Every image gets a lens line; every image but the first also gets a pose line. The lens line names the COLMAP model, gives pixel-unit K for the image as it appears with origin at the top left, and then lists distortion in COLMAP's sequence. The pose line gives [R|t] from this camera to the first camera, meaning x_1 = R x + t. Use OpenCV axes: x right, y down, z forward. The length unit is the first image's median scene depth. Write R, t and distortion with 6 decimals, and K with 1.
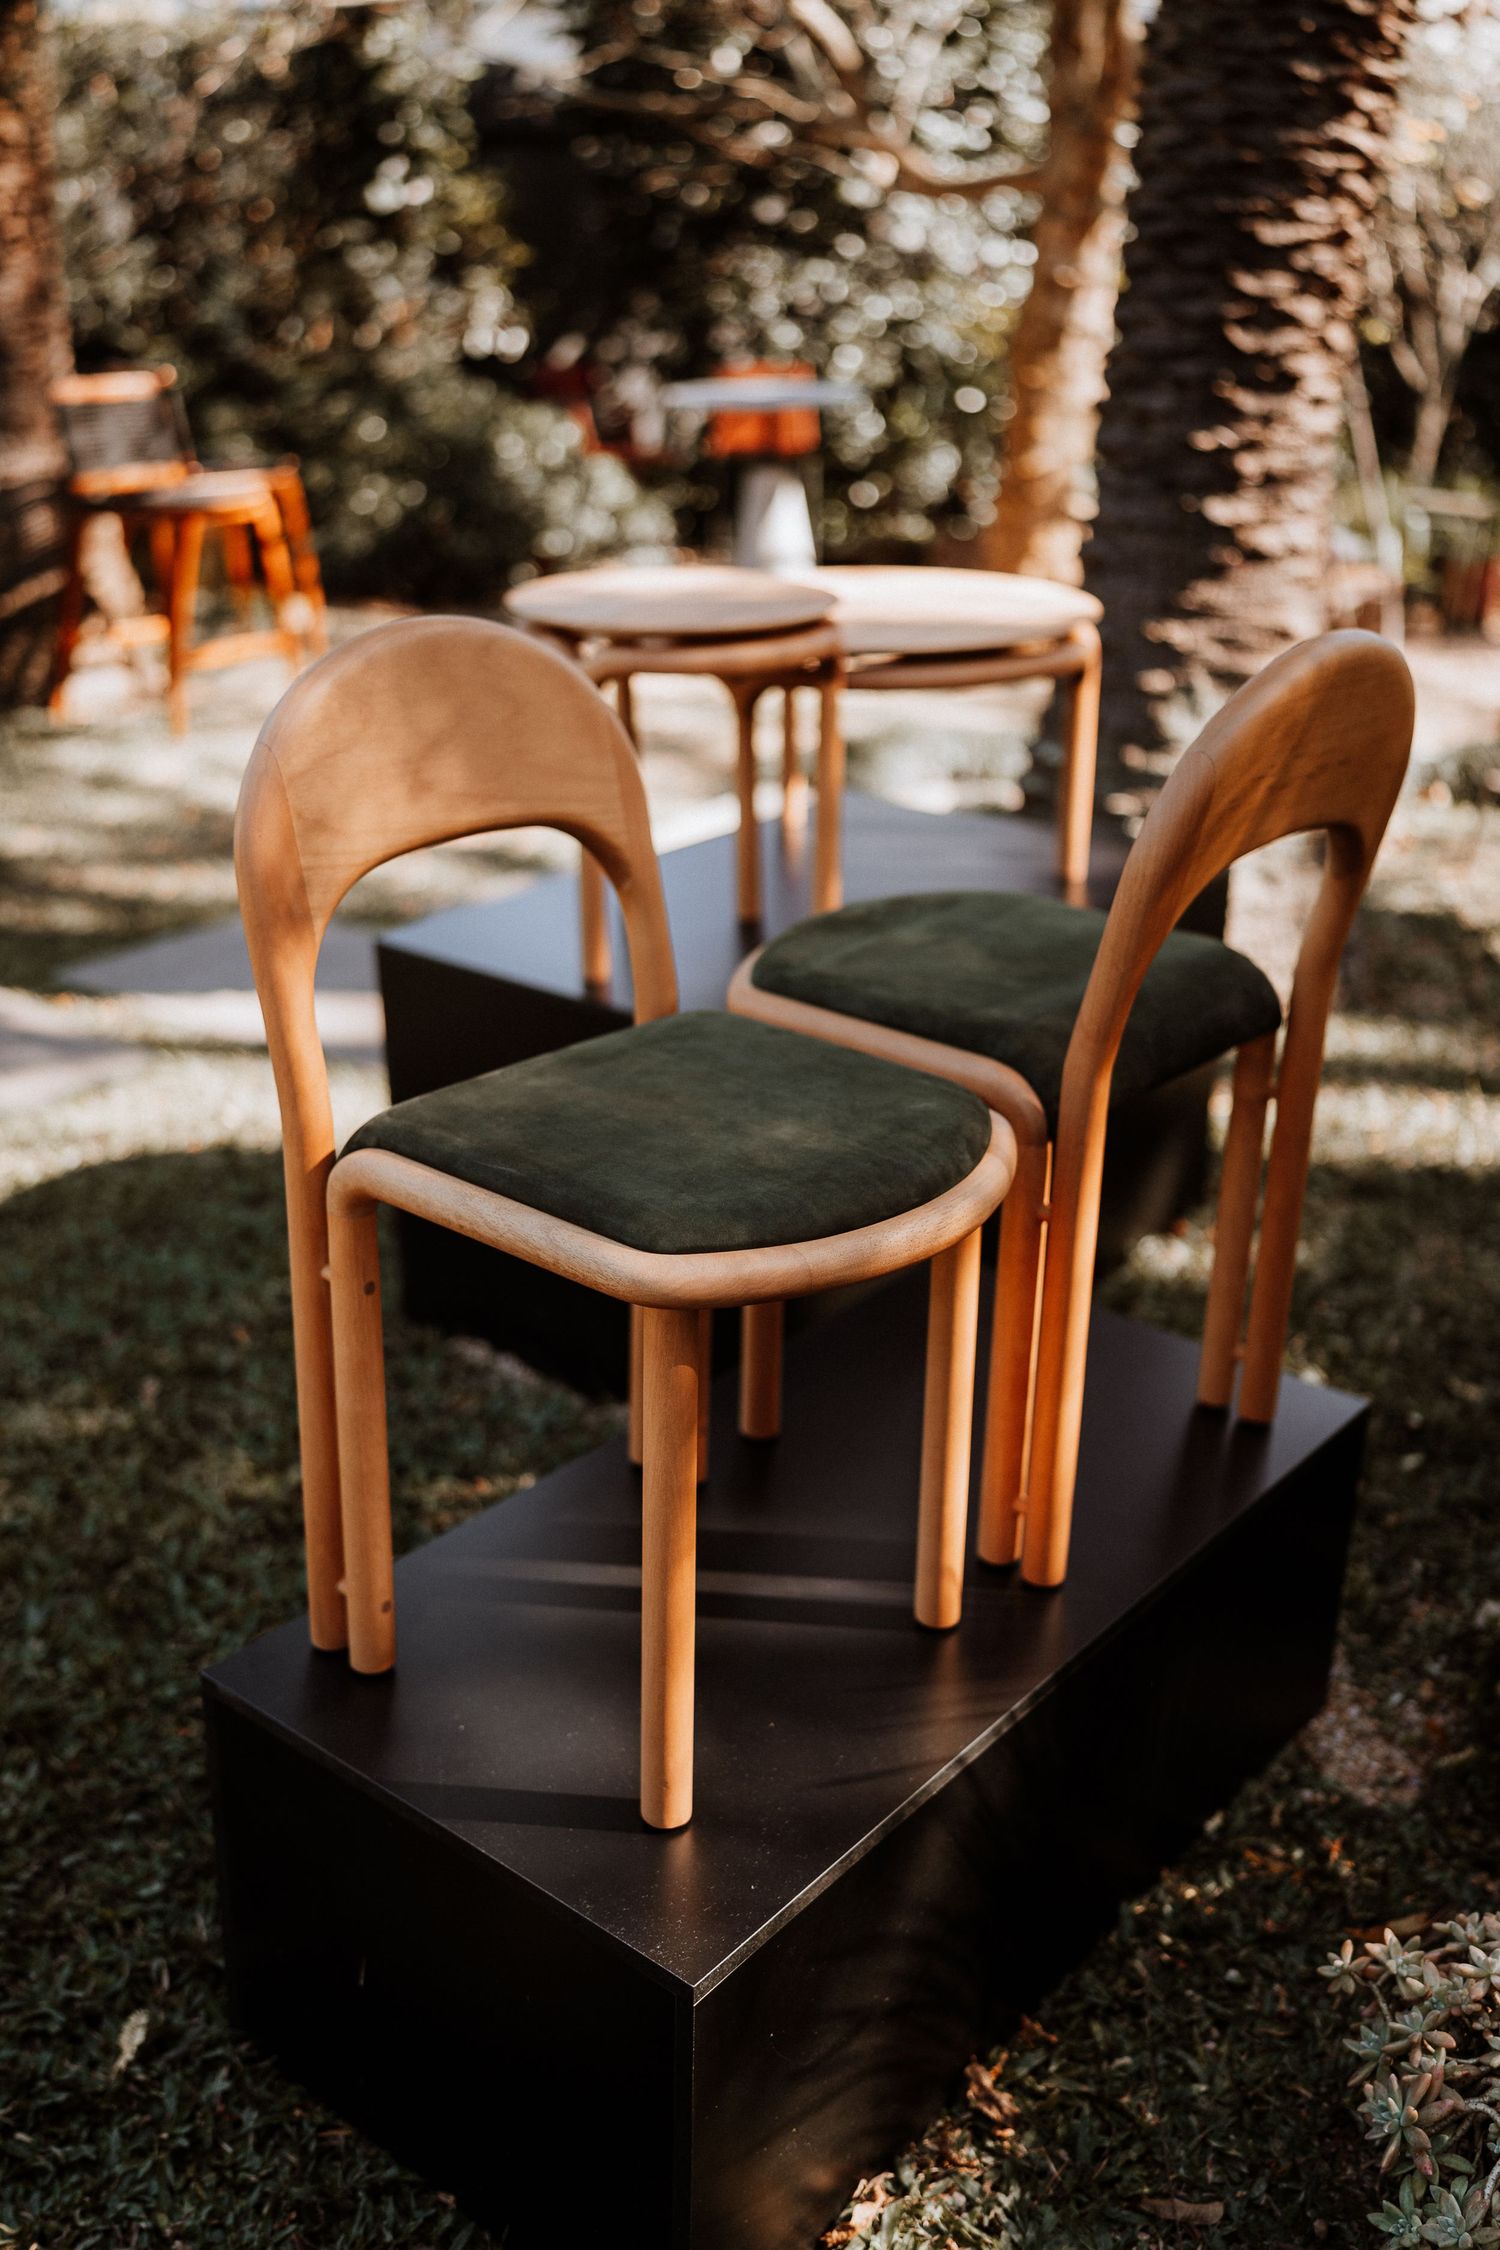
lens RADIAL K [[2138.0, 0, 738.7], [0, 2138.0, 1123.8], [0, 0, 1]] dist [0.045928, 0.015431]
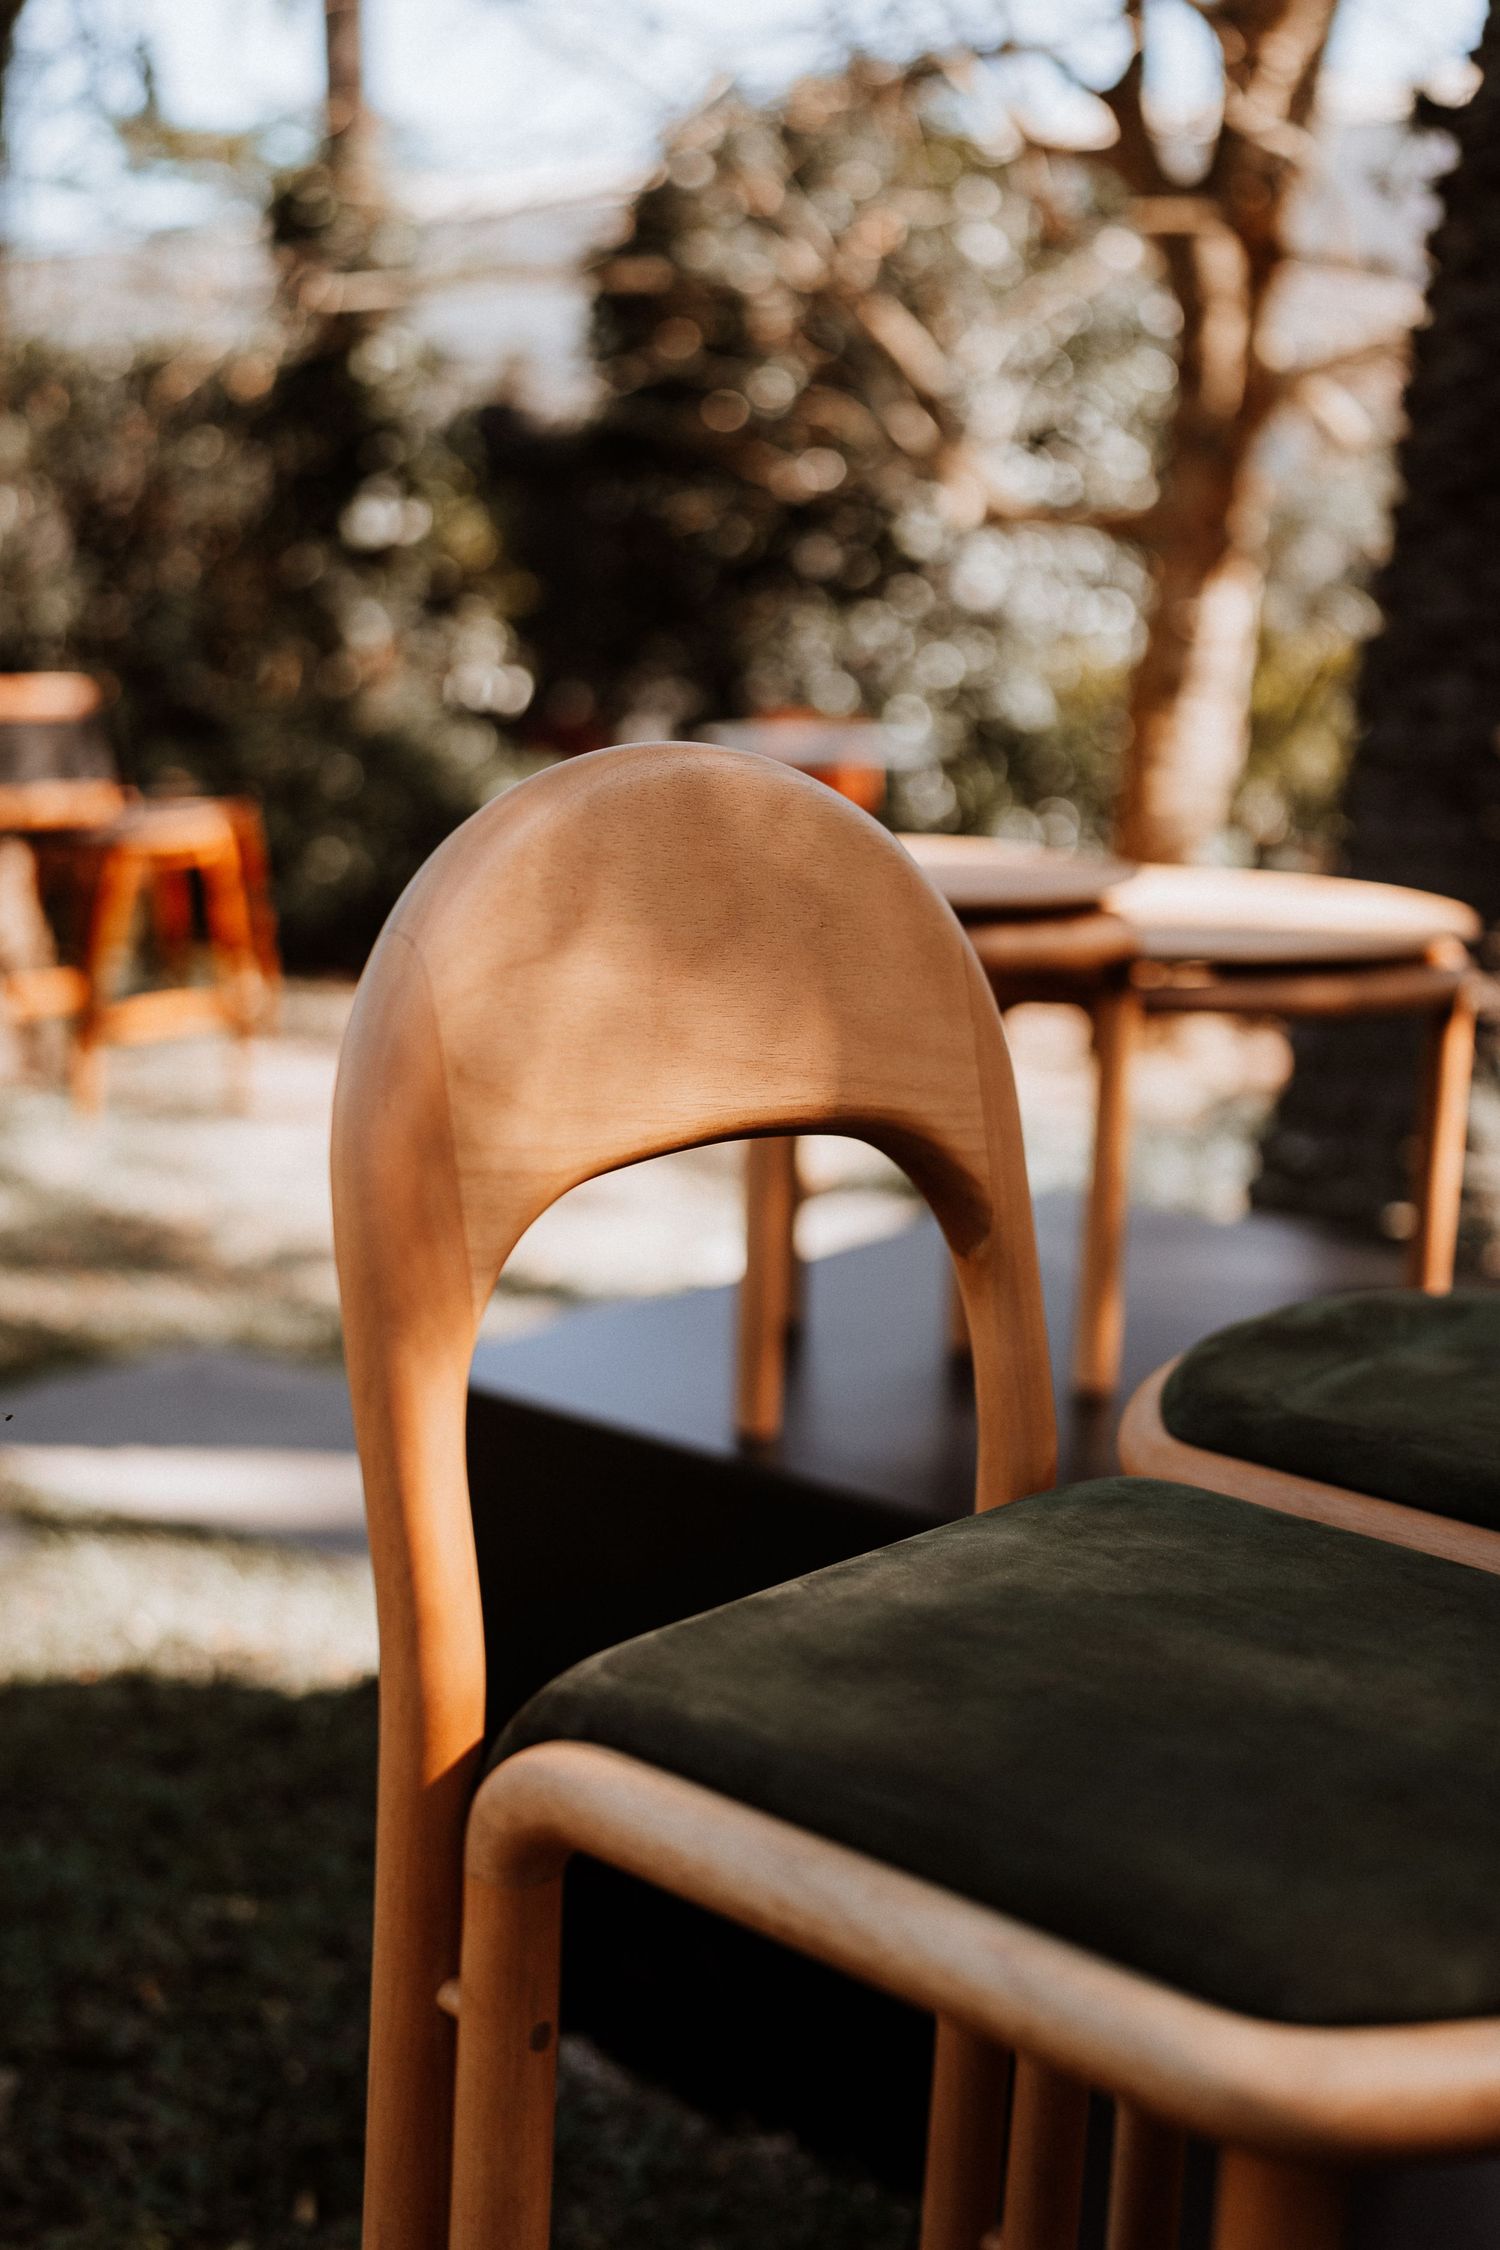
lens RADIAL K [[2515.2, 0, 747.9], [0, 2515.2, 1122.5], [0, 0, 1]] dist [0.063679, -0.004449]
pose [[0.999494, 0.027453, 0.016089, -0.060736], [-0.023672, 0.979391, -0.200581, -0.004972], [-0.021264, 0.200099, 0.979545, 0.170583]]
